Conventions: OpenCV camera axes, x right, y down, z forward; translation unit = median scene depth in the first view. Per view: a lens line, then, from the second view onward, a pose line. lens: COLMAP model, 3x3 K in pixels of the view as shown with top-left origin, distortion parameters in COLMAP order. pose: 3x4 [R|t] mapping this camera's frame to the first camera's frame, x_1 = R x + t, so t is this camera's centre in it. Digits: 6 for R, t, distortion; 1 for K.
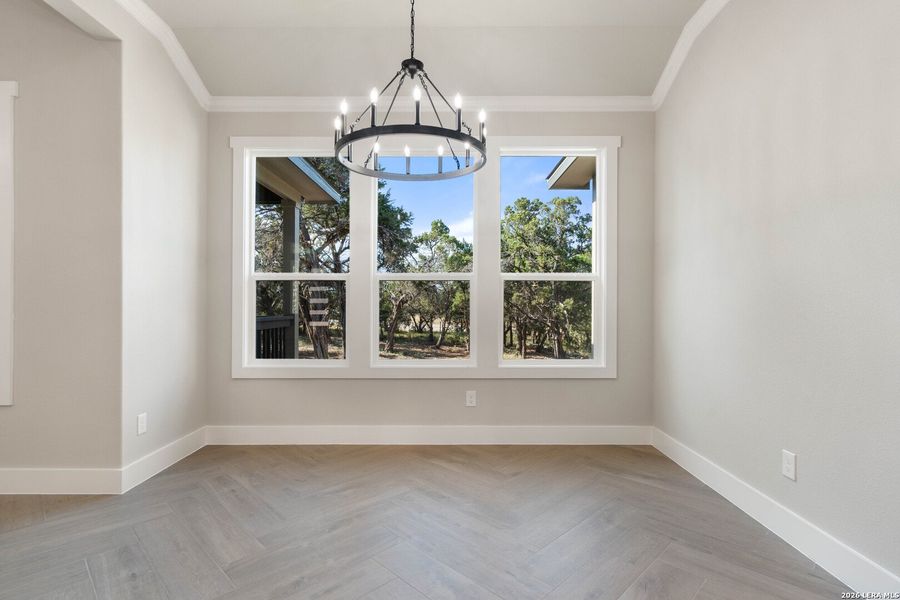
lens RADIAL K [[447.3, 0, 451.2], [0, 447.3, 302.2], [0, 0, 1]] dist [0.000753, 0.002221]
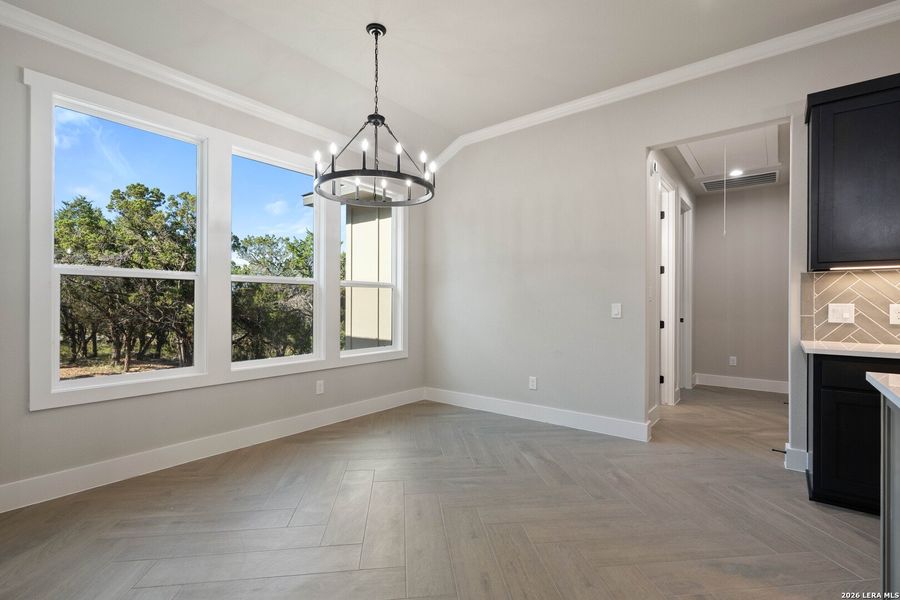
lens RADIAL K [[415.4, 0, 457.8], [0, 415.4, 303.1], [0, 0, 1]] dist [-0.005384, 0.003680]
pose [[0.611280, 0.002614, 0.791410, -0.591847], [-0.002454, 0.999996, -0.001407, -0.002097], [-0.791411, -0.001082, 0.611284, 0.061733]]
